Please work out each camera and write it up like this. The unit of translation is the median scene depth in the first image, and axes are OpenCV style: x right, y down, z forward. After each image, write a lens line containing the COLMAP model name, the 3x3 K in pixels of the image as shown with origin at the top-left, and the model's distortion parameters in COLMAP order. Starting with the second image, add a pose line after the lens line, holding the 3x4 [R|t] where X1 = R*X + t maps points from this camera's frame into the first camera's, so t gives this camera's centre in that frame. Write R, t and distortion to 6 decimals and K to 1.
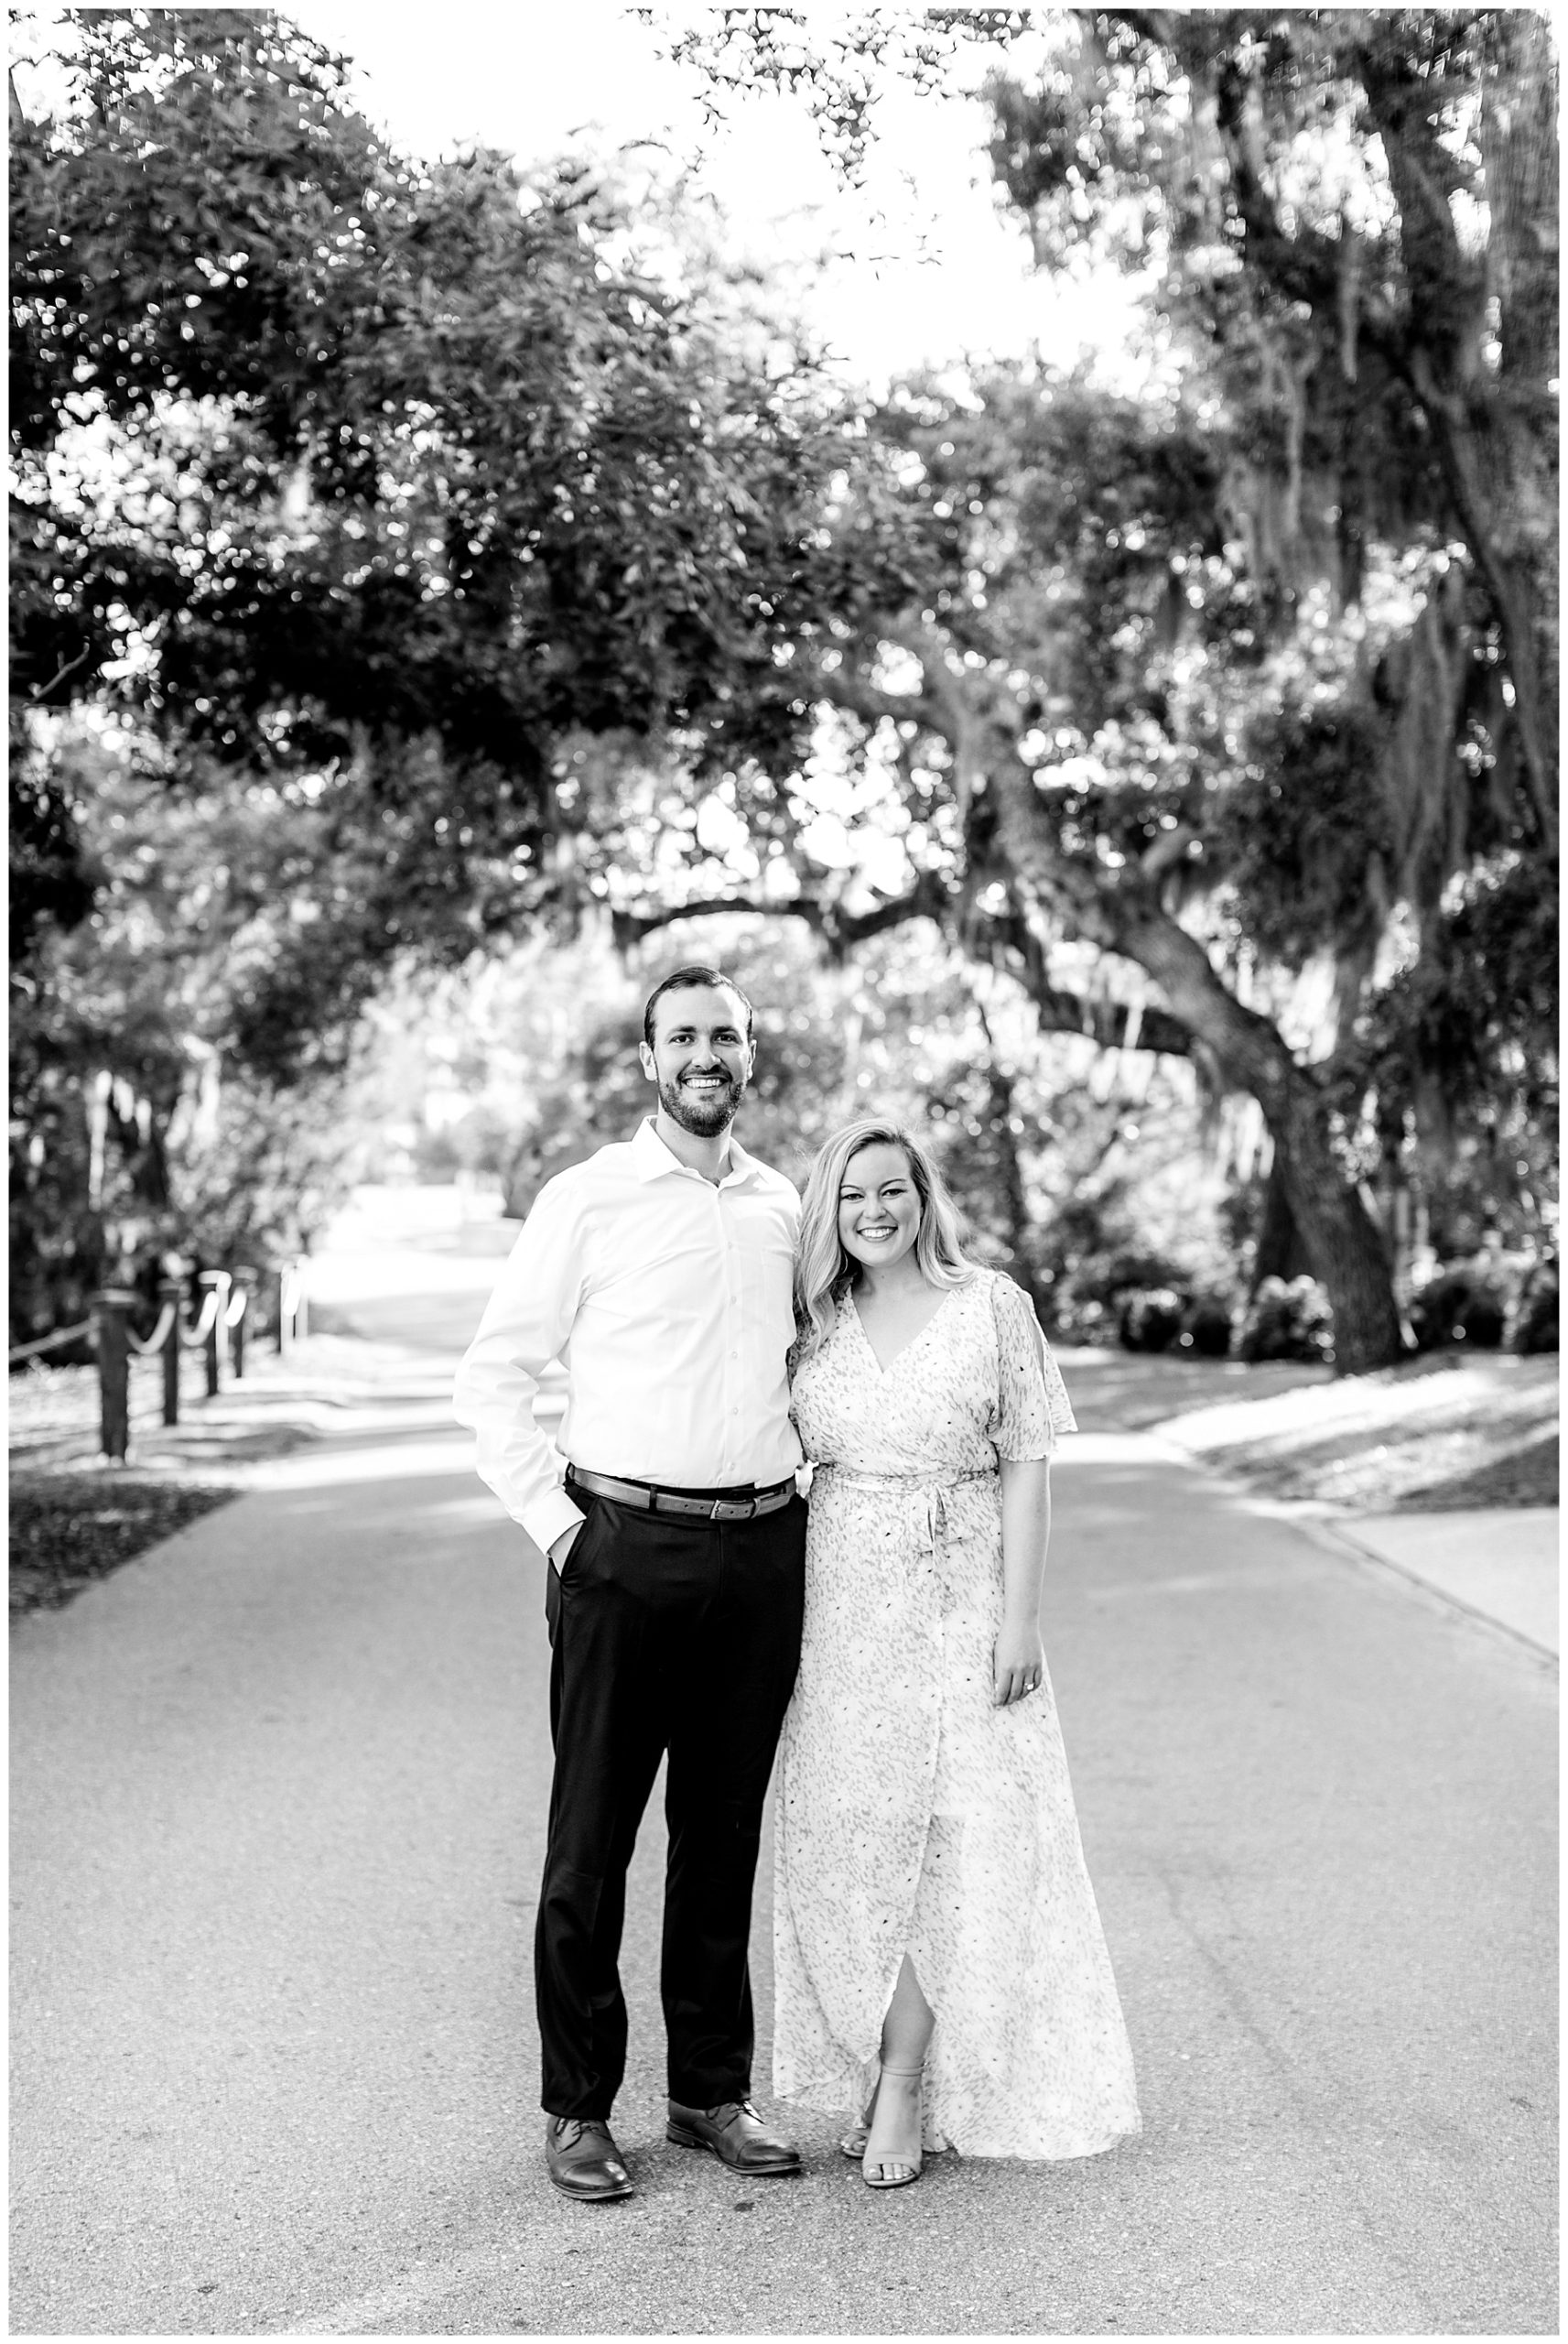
lens RADIAL K [[2693.3, 0, 789.7], [0, 2693.3, 1182.0], [0, 0, 1]] dist [-0.000580, -0.002039]
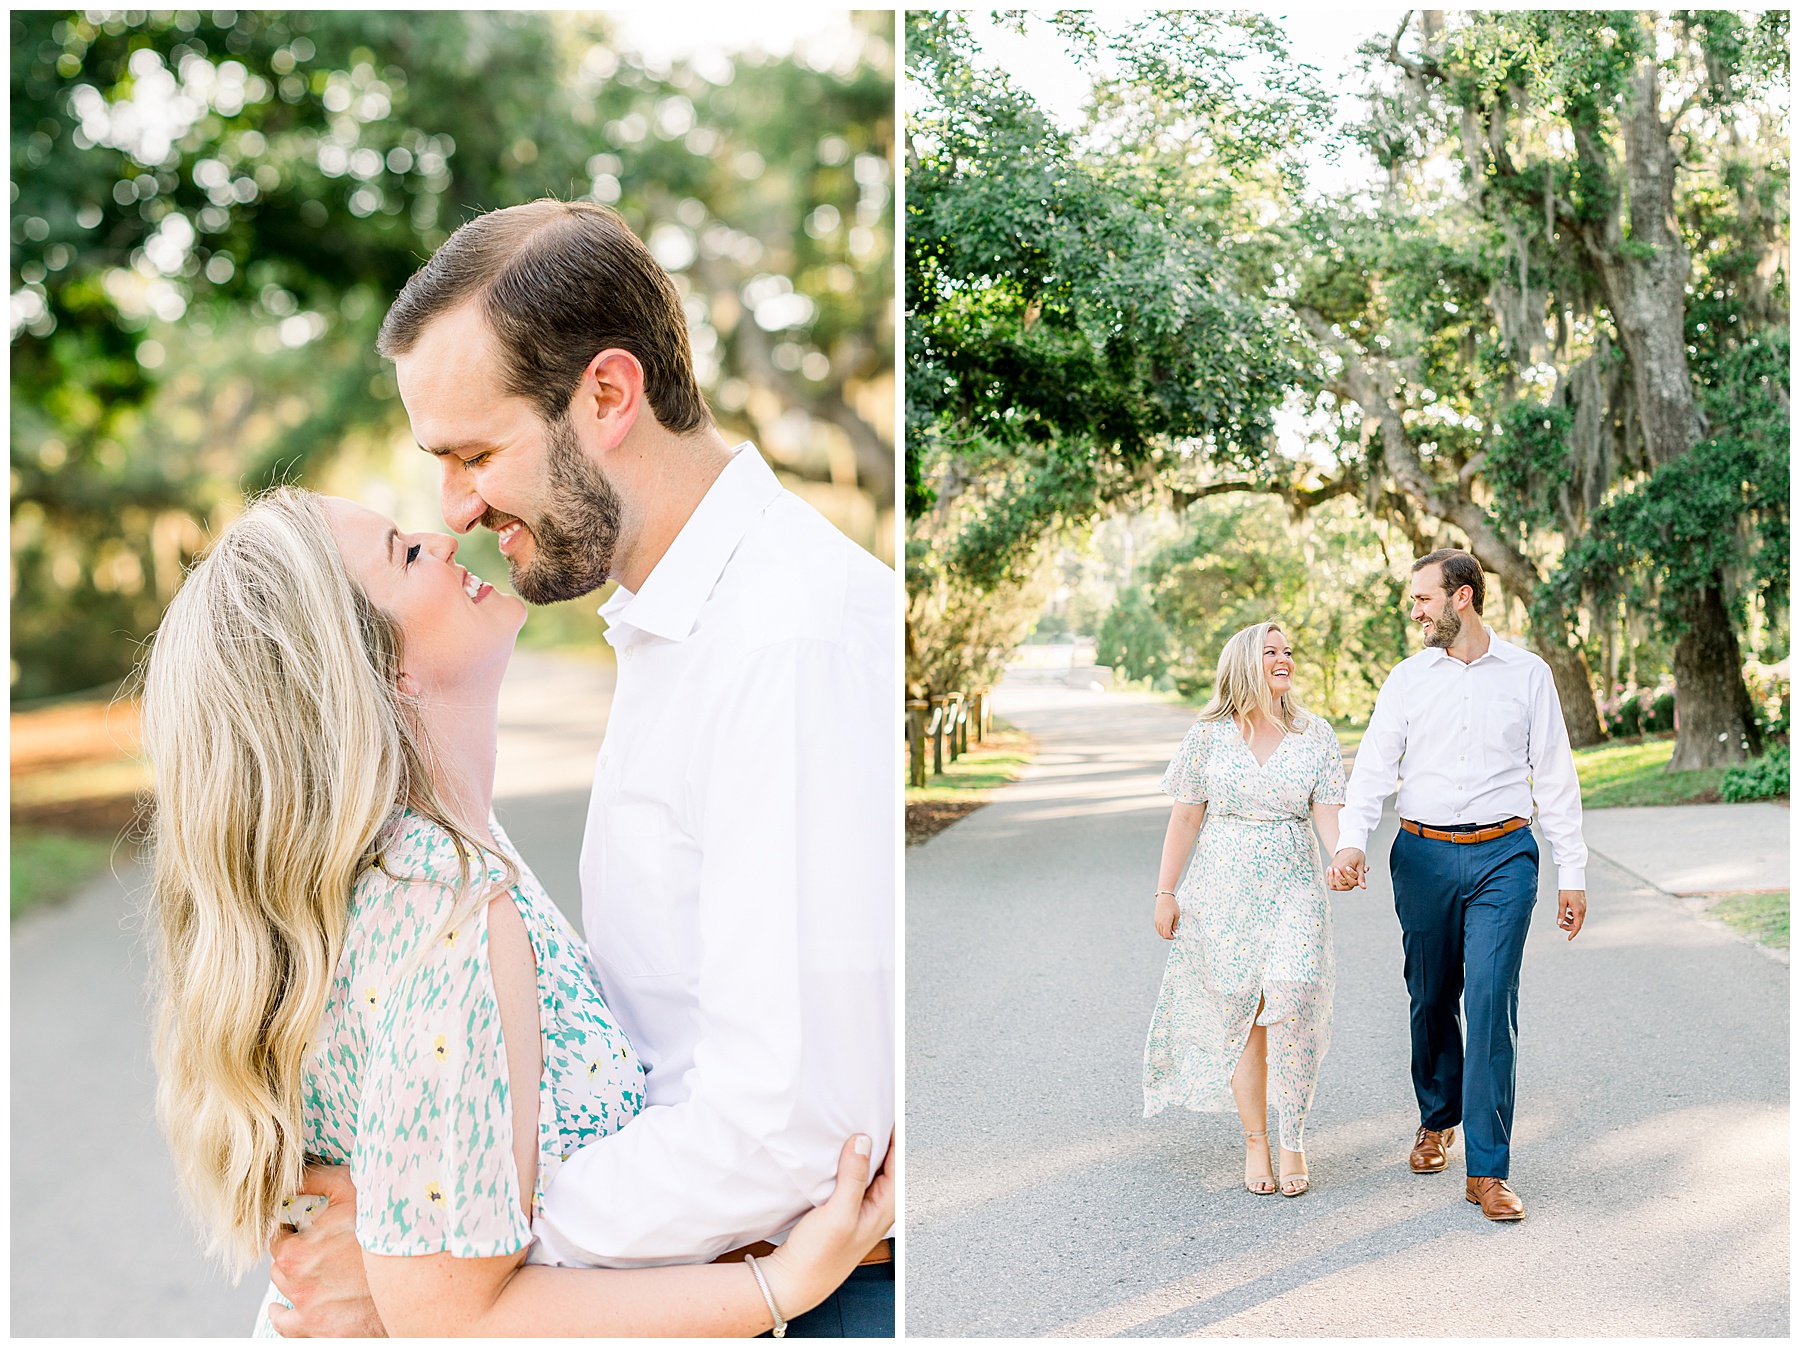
lens RADIAL K [[2487.3, 0, 1343.4], [0, 2487.3, 608.9], [0, 0, 1]] dist [0.007208, 0.019825]
pose [[0.999724, 0.003473, 0.023230, 0.010516], [-0.003201, 0.999926, -0.011717, -0.004360], [-0.023269, 0.011639, 0.999661, -0.706759]]
